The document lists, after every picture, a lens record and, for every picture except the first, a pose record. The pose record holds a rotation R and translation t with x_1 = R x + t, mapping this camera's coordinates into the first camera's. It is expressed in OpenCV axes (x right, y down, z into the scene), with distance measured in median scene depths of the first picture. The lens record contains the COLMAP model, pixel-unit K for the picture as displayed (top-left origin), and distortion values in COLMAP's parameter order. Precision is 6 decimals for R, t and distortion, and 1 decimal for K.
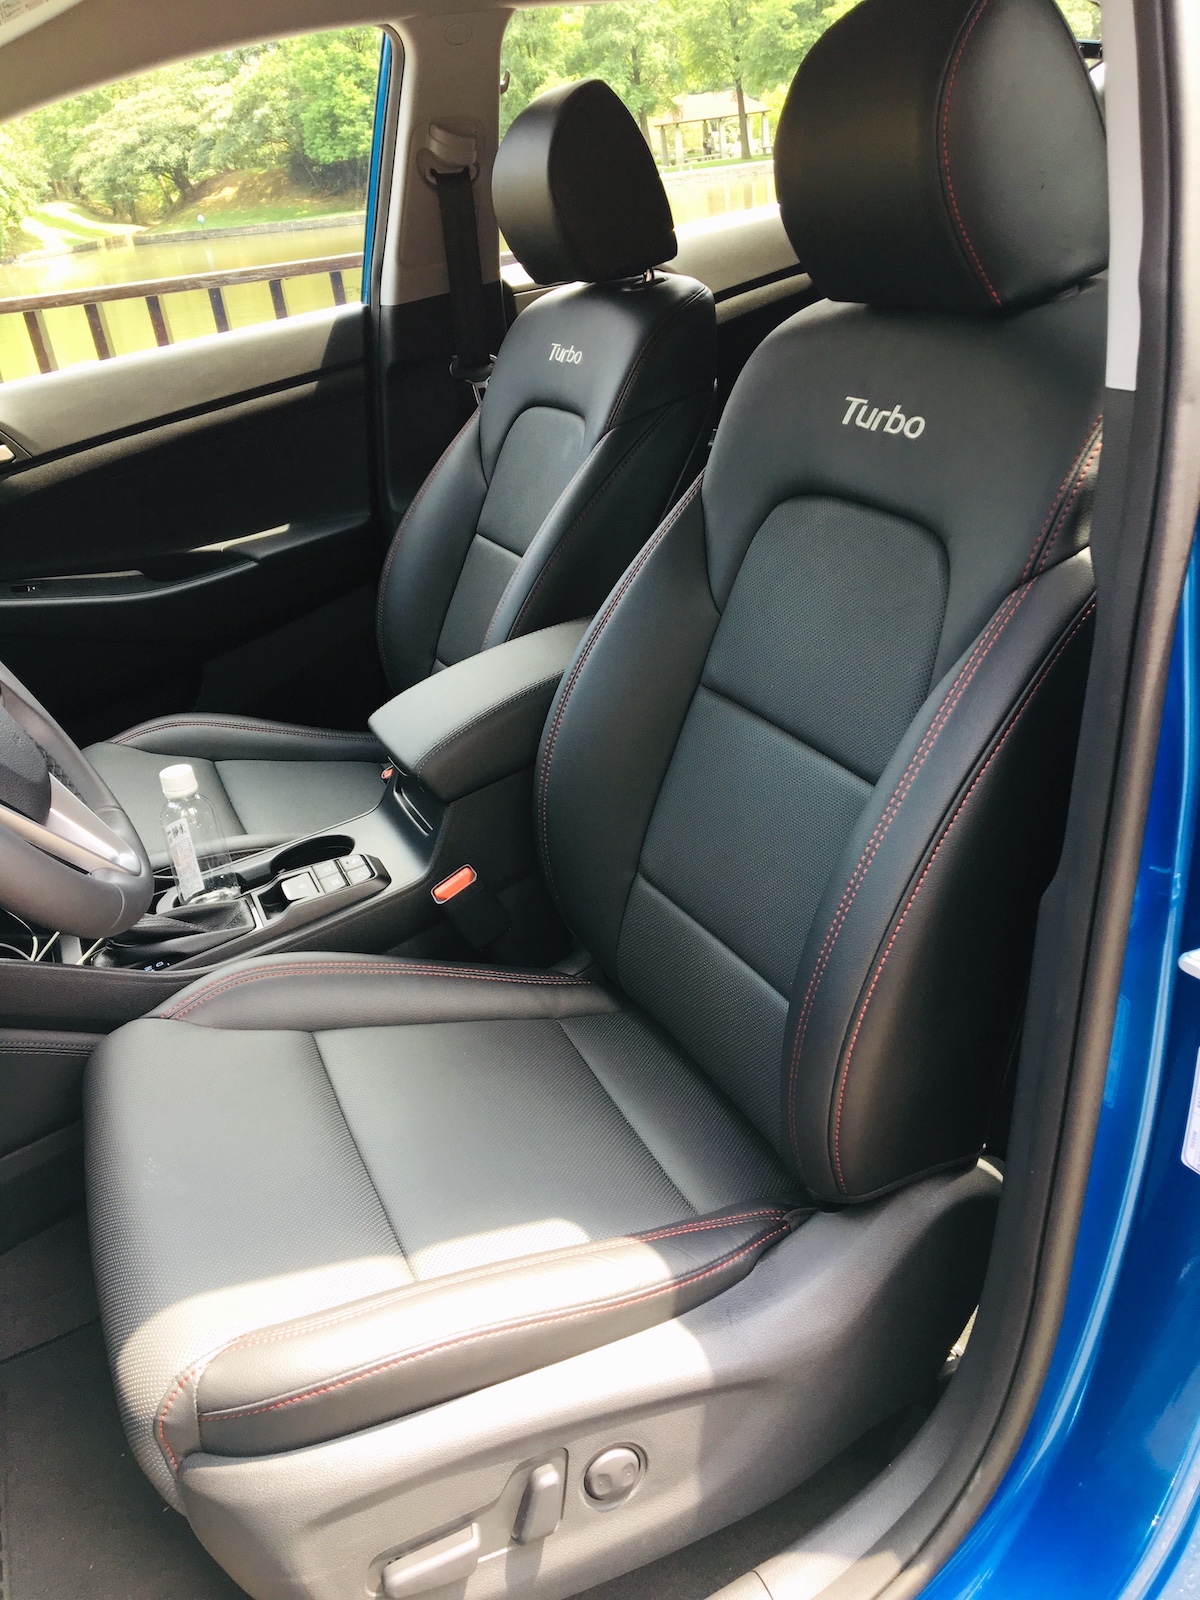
lens RADIAL K [[1364.1, 0, 600.0], [0, 1364.1, 800.0], [0, 0, 1]] dist [0.097778, -0.154927]
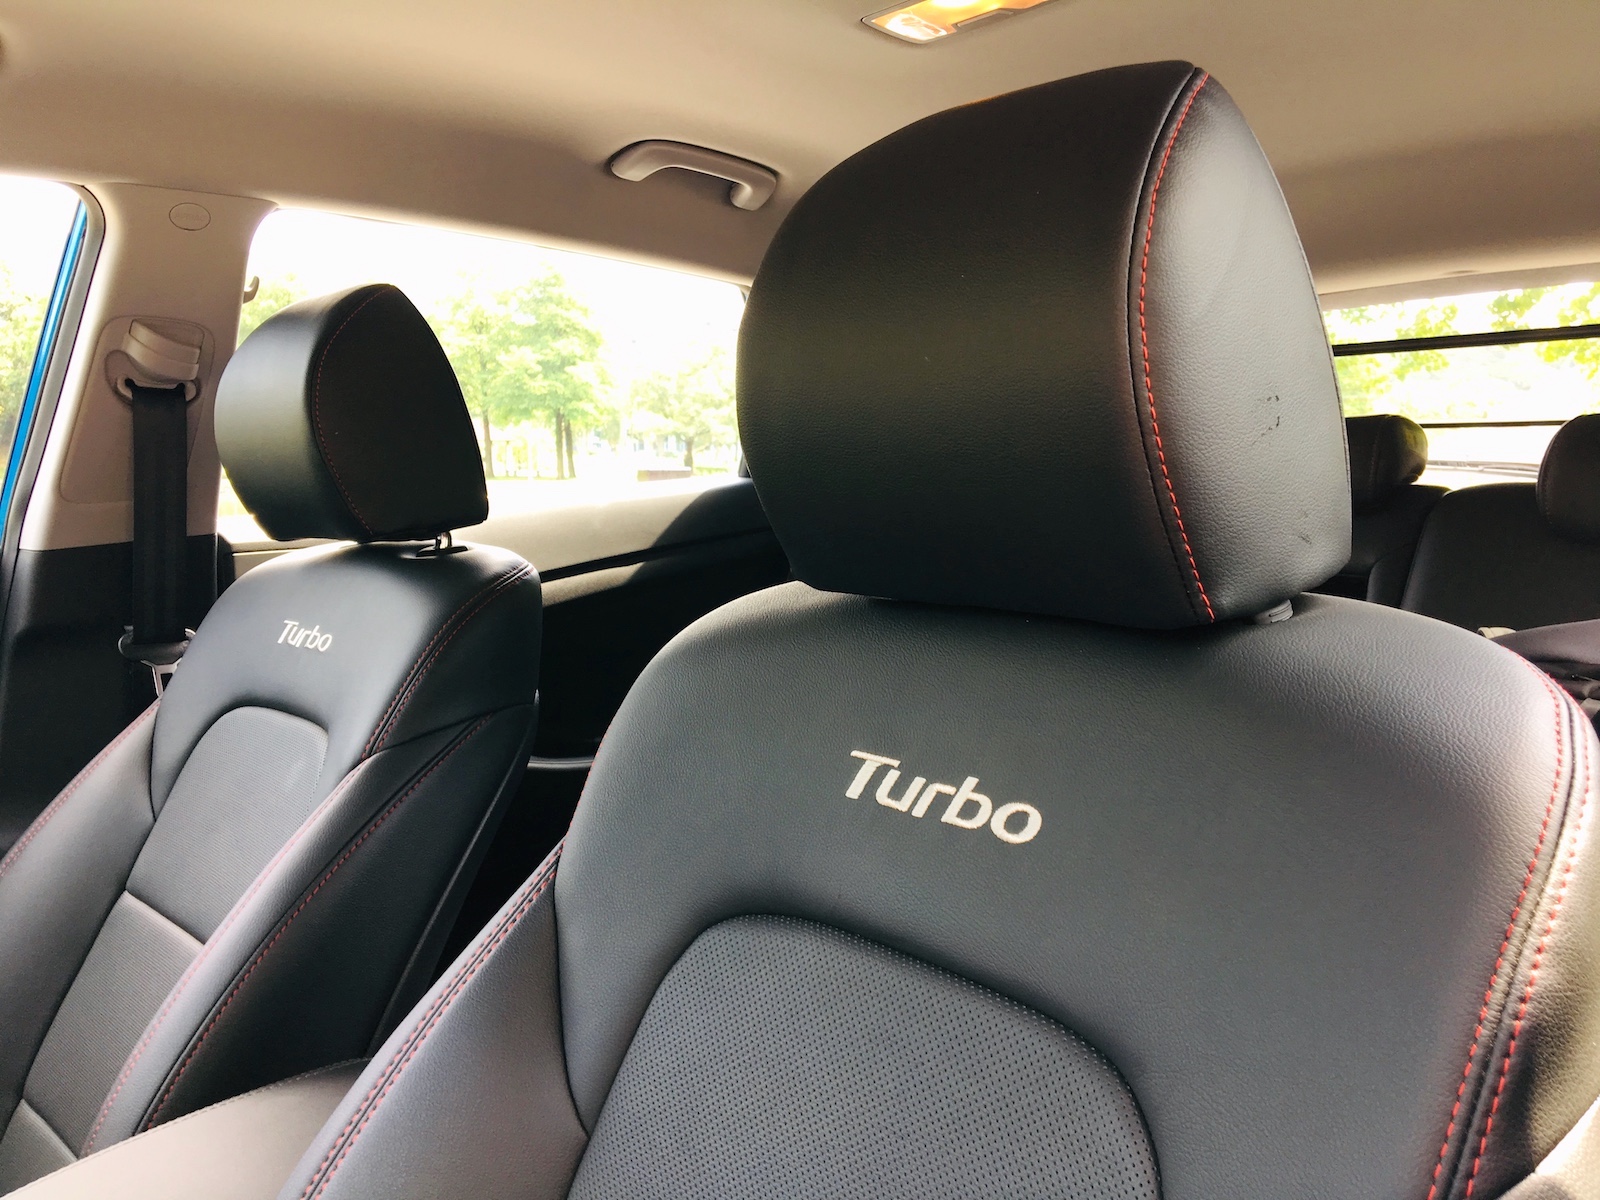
lens RADIAL K [[1364.1, 0, 800.0], [0, 1364.1, 600.0], [0, 0, 1]] dist [0.097778, -0.154927]
pose [[0.942847, 0.088309, 0.321311, -0.015451], [0.028705, 0.939136, -0.342344, -0.104625], [-0.331987, 0.332001, 0.882927, 0.323789]]
